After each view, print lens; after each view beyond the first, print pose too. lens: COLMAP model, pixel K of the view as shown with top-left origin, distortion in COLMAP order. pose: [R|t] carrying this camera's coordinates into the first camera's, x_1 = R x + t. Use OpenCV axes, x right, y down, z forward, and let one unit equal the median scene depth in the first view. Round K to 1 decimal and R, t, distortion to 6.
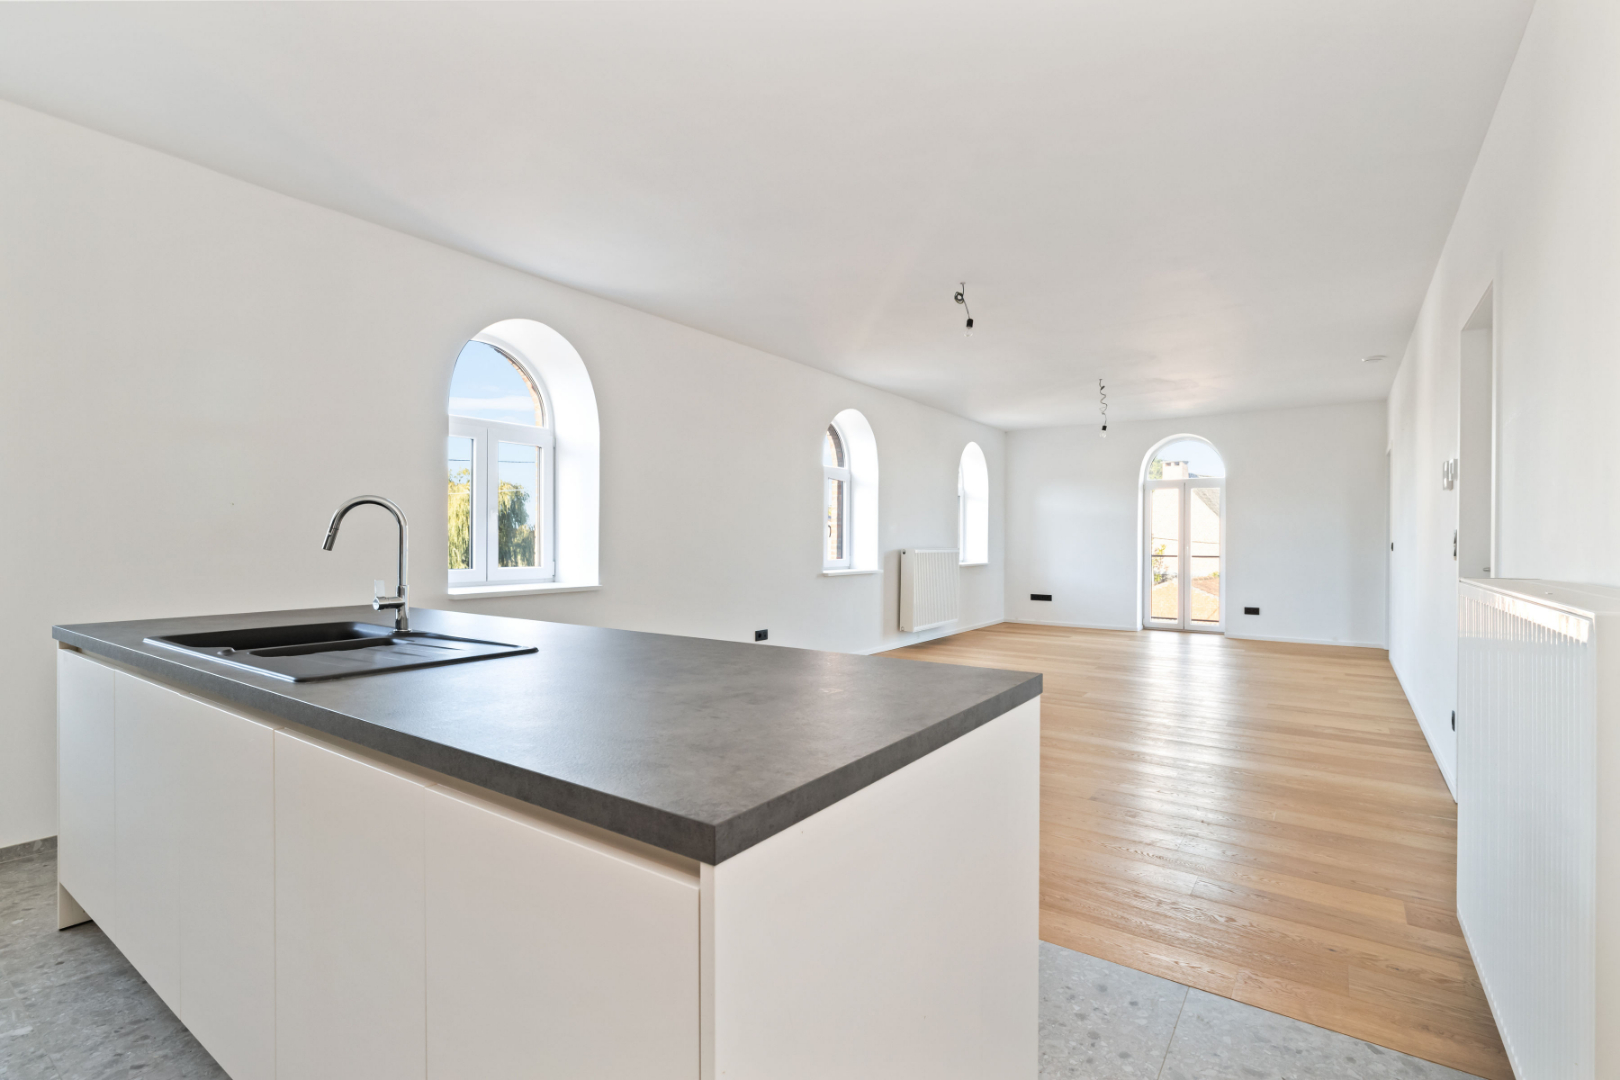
lens RADIAL K [[752.0, 0, 809.5], [0, 752.0, 538.5], [0, 0, 1]] dist [-0.000494, -0.000003]
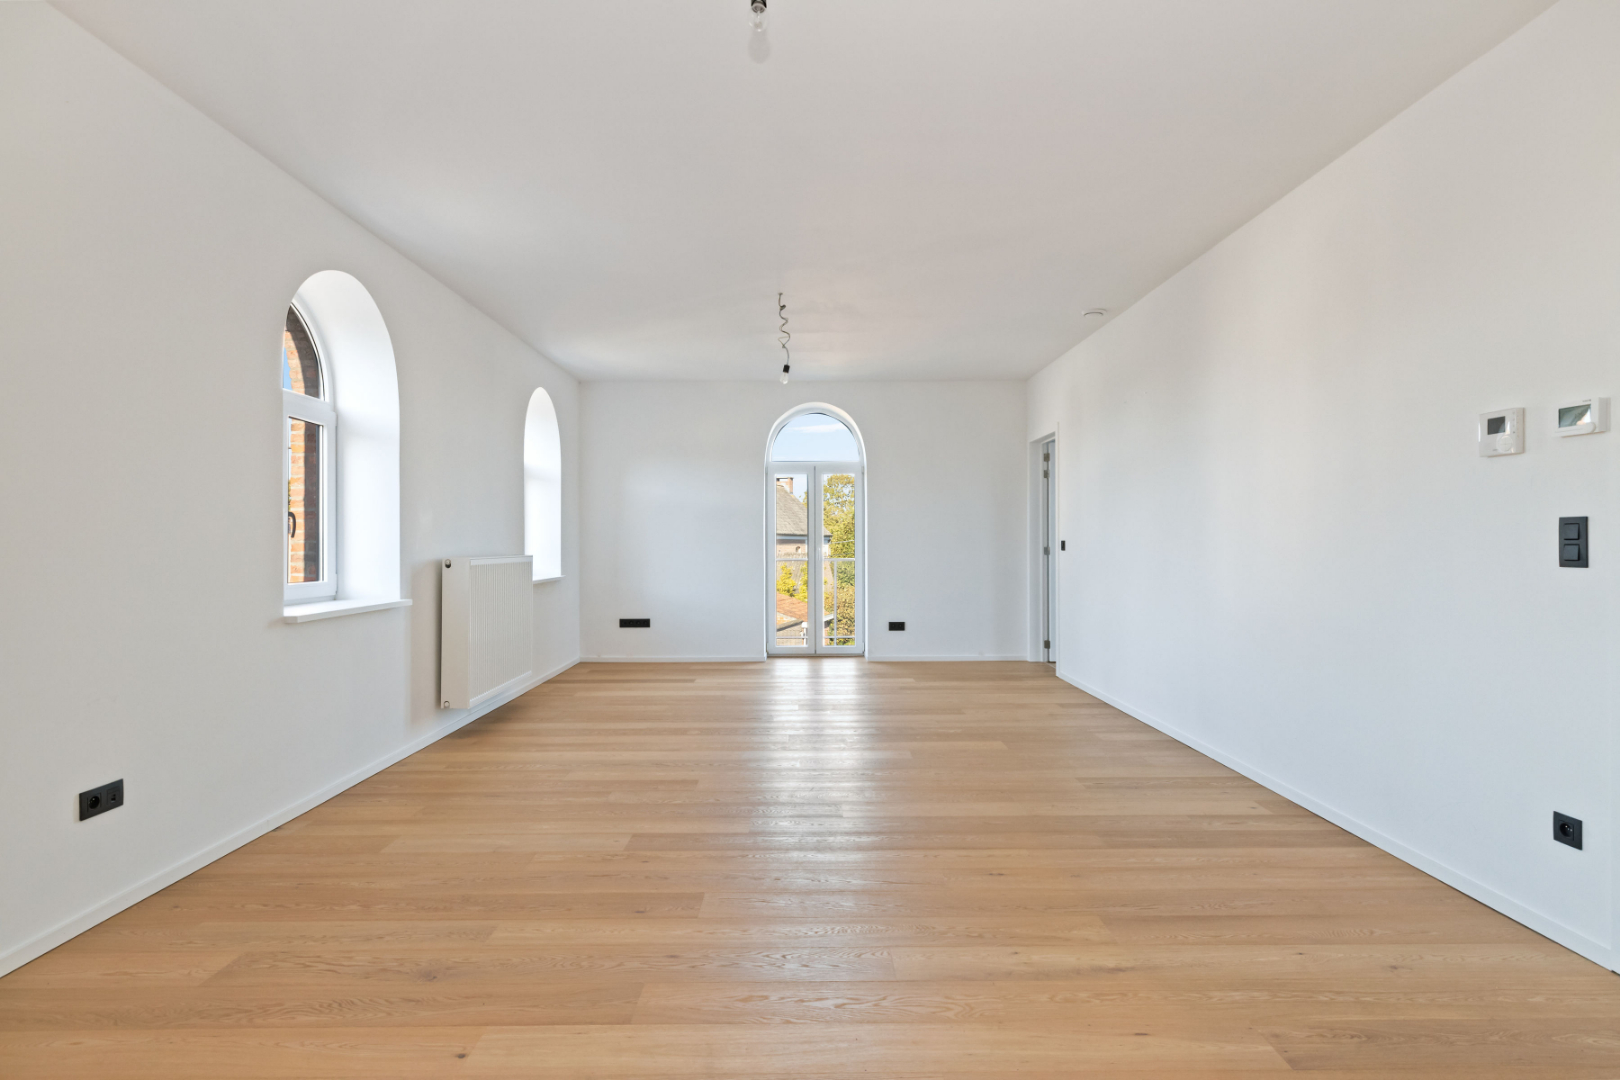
lens RADIAL K [[838.1, 0, 810.9], [0, 838.1, 538.1], [0, 0, 1]] dist [0.004708, 0.000426]
pose [[0.810253, -0.004629, 0.586061, -0.017555], [0.005684, 0.999984, 0.000041, 0.000692], [-0.586052, 0.003298, 0.810267, 0.350599]]
